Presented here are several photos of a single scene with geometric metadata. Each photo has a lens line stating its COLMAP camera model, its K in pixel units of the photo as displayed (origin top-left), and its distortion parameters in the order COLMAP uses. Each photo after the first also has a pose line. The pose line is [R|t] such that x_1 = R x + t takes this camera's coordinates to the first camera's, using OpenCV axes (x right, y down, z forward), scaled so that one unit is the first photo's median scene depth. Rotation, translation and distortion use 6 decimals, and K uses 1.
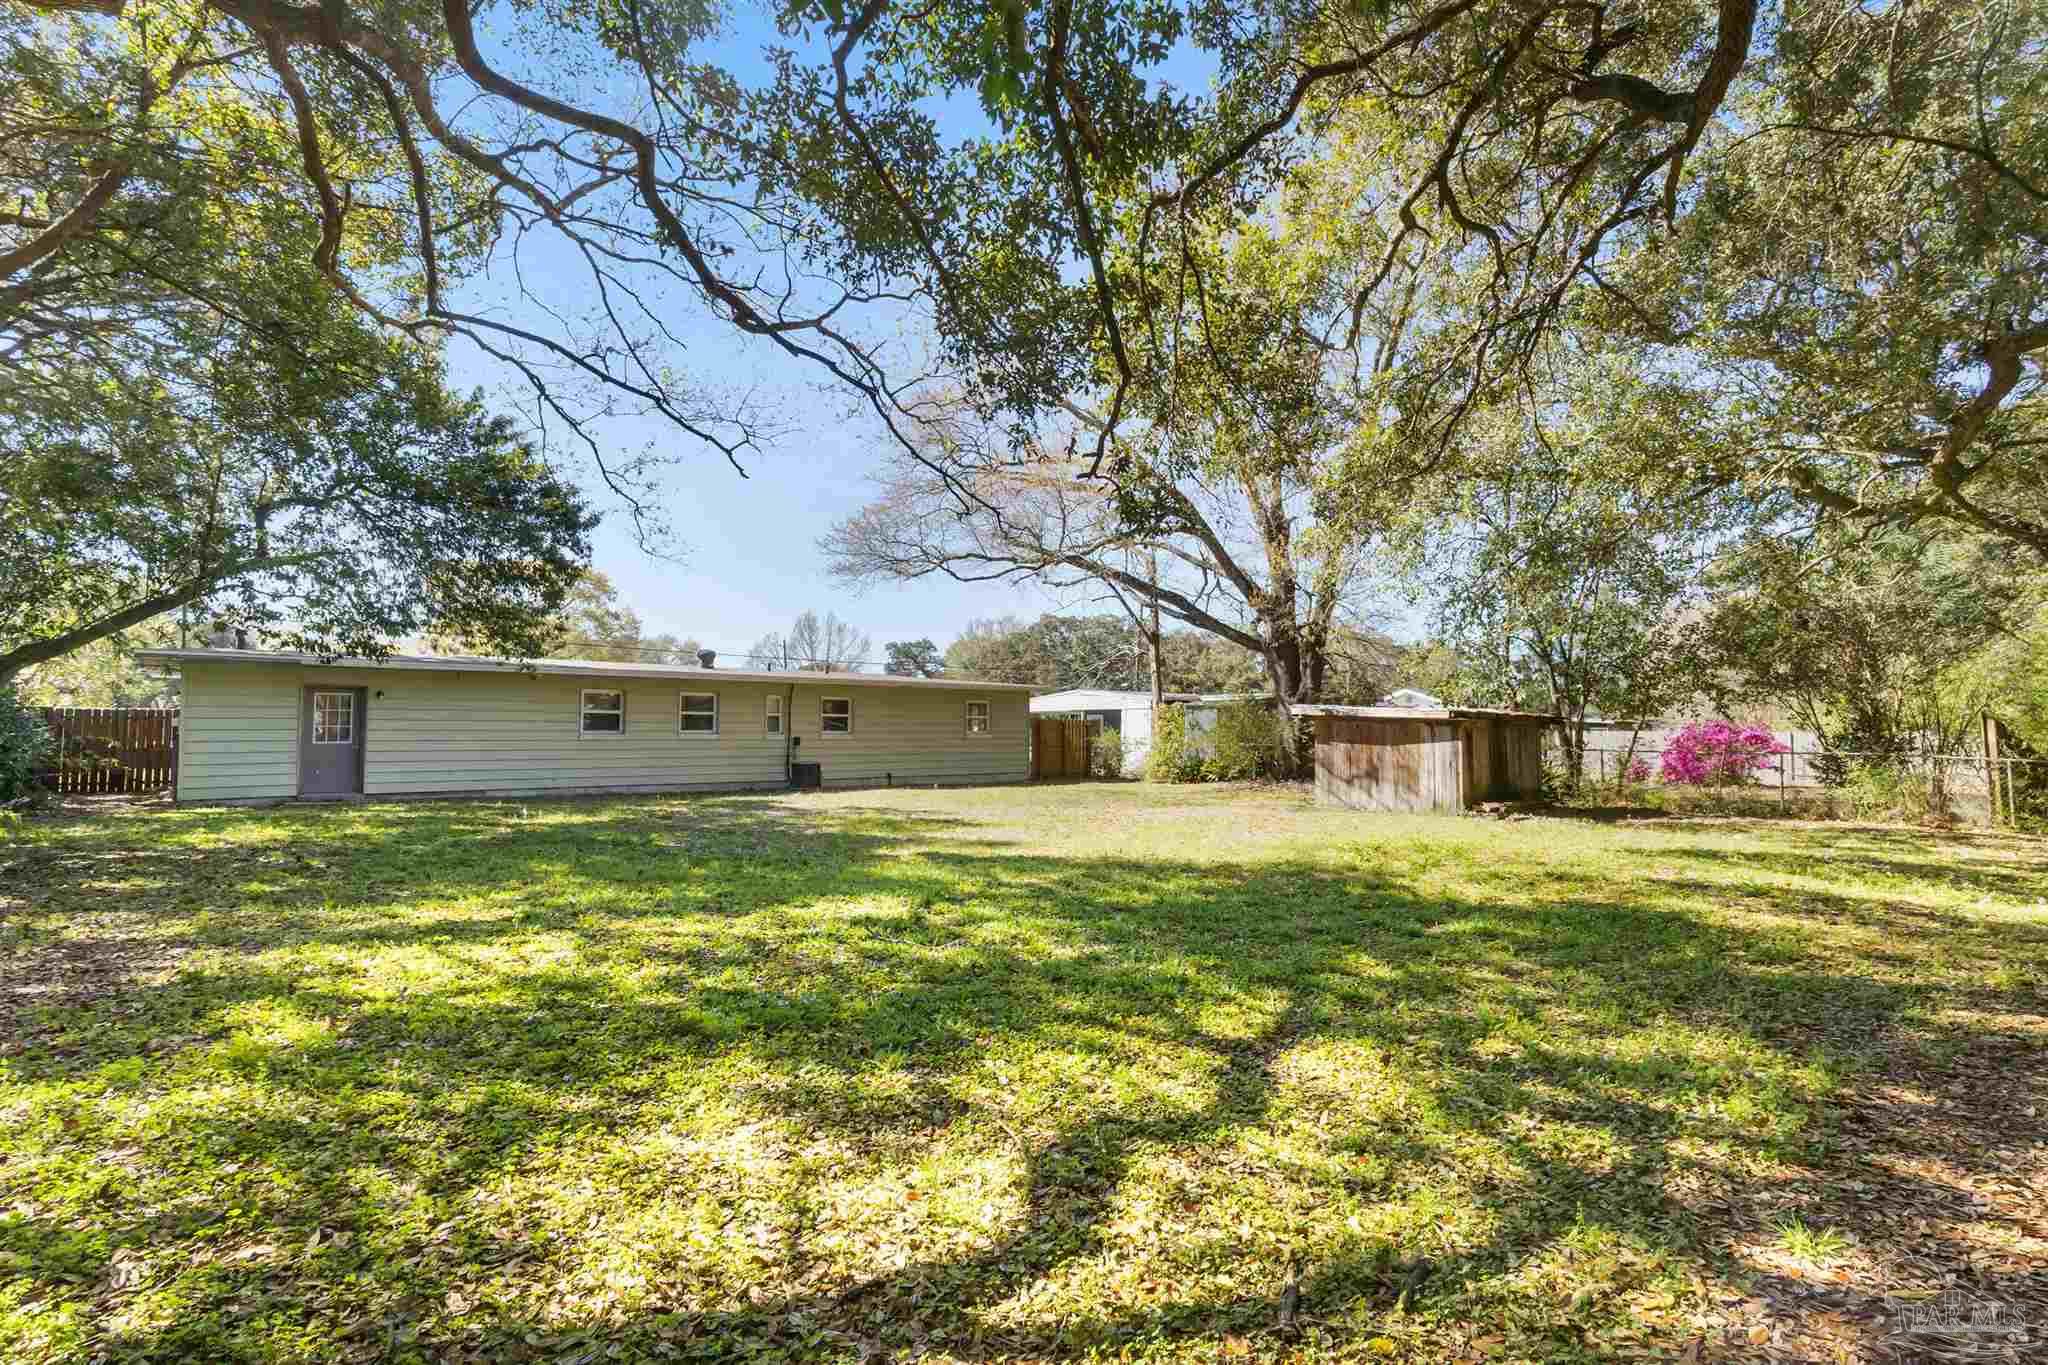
lens RADIAL K [[956.3, 0, 1026.3], [0, 956.3, 684.5], [0, 0, 1]] dist [0.017577, -0.002183]
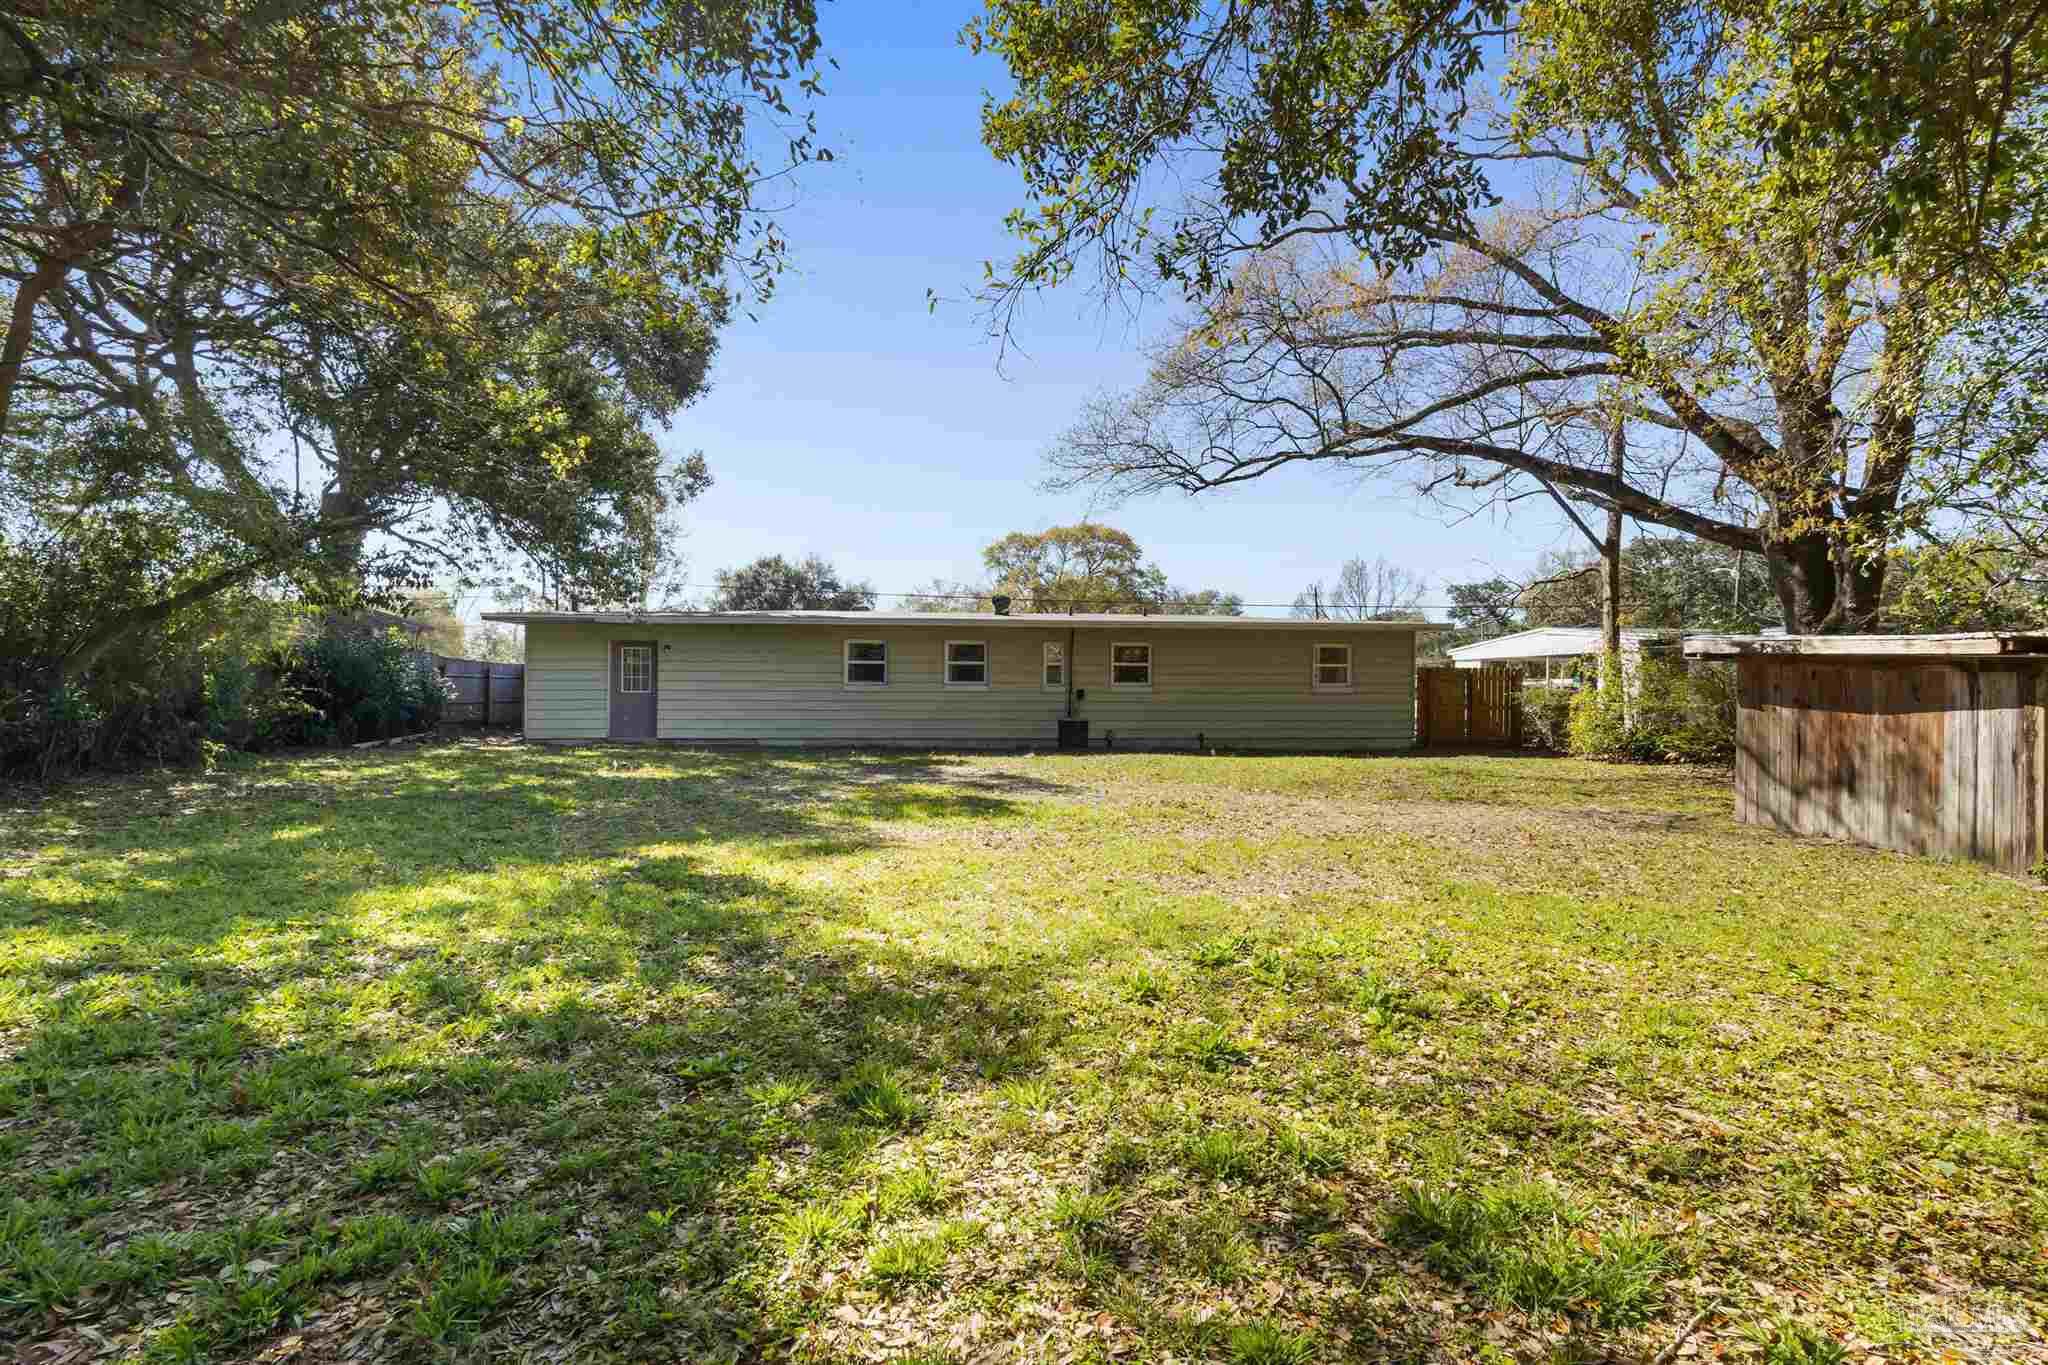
lens RADIAL K [[956.3, 0, 1021.4], [0, 956.3, 684.4], [0, 0, 1]] dist [0.017577, -0.002183]
pose [[0.832311, 0.002952, -0.554302, 0.199510], [0.024714, 0.998794, 0.042428, 0.011886], [0.553758, -0.049012, 0.831234, 0.242761]]
